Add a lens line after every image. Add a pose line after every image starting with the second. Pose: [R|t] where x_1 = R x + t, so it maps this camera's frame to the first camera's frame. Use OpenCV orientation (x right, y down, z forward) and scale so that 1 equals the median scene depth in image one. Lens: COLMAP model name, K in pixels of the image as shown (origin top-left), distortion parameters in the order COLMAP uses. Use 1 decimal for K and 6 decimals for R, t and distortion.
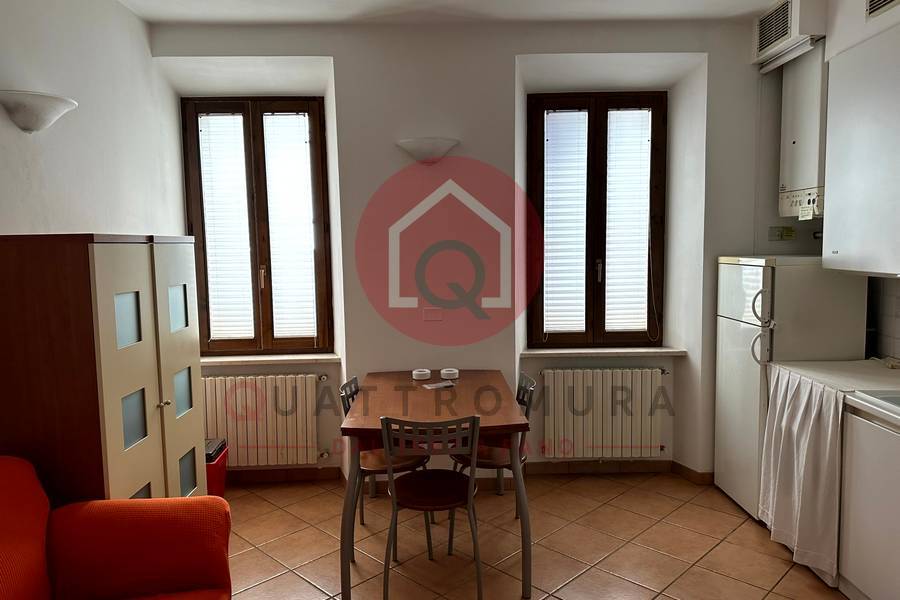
lens RADIAL K [[625.6, 0, 424.0], [0, 625.6, 300.9], [0, 0, 1]] dist [0.093690, -0.123039]
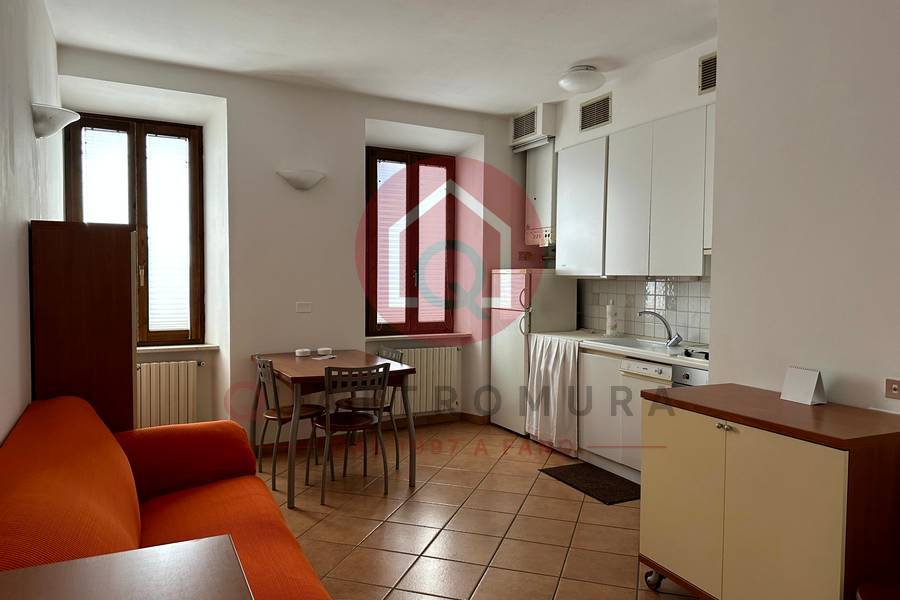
lens RADIAL K [[625.6, 0, 424.0], [0, 625.6, 300.9], [0, 0, 1]] dist [0.093690, -0.123039]
pose [[0.894054, 0.008231, 0.447883, -0.380544], [0.014942, 0.998727, -0.048179, 0.081586], [-0.447709, 0.049767, 0.892793, -0.280606]]
